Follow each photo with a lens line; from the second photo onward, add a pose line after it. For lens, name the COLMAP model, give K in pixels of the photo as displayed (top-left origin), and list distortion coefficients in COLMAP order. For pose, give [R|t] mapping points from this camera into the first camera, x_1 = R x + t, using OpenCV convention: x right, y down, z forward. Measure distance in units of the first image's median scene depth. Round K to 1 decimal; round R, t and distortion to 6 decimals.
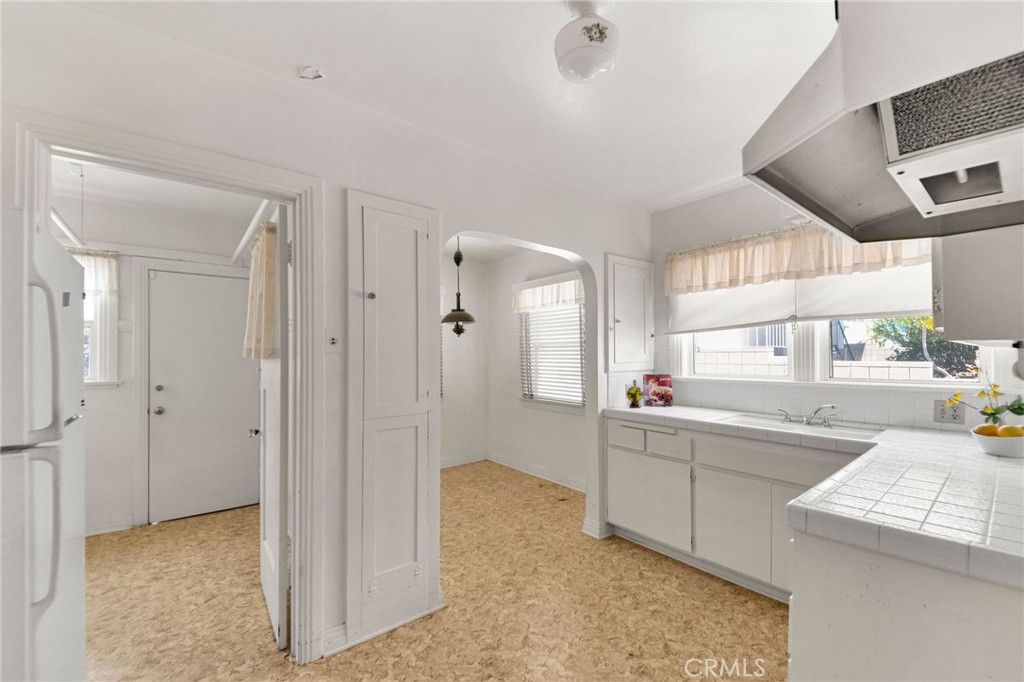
lens RADIAL K [[488.8, 0, 510.2], [0, 488.8, 353.5], [0, 0, 1]] dist [-0.002159, -0.000585]
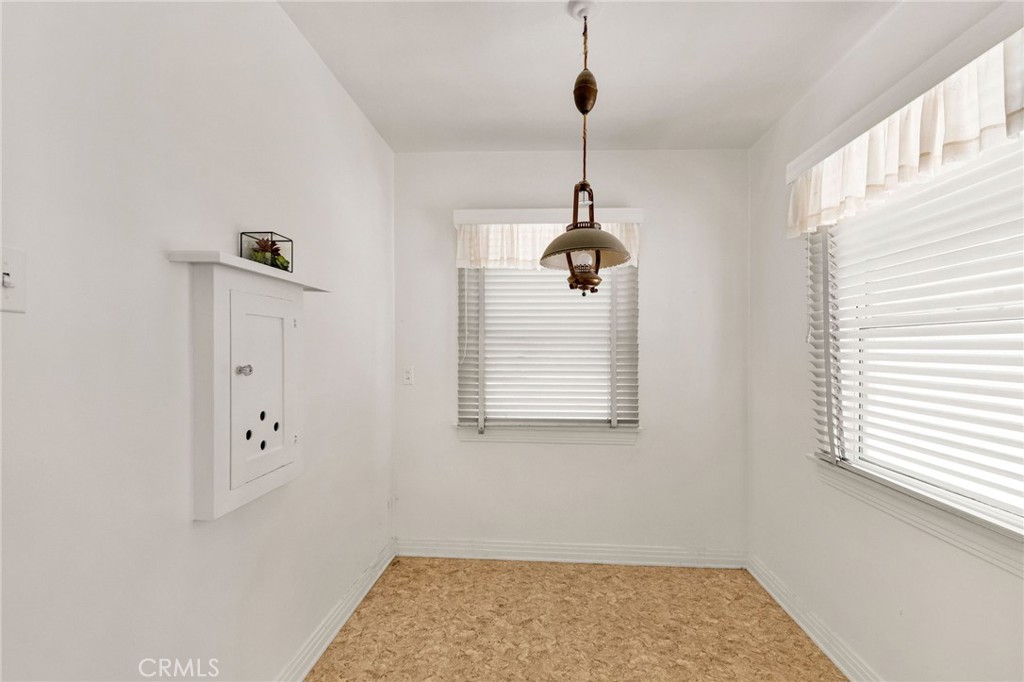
lens RADIAL K [[488.8, 0, 510.2], [0, 488.8, 353.5], [0, 0, 1]] dist [-0.002159, -0.000585]
pose [[0.766337, 0.020447, -0.642113, 0.088811], [-0.009905, 0.999751, 0.020015, 0.003440], [0.642362, -0.008978, 0.766348, 0.581460]]
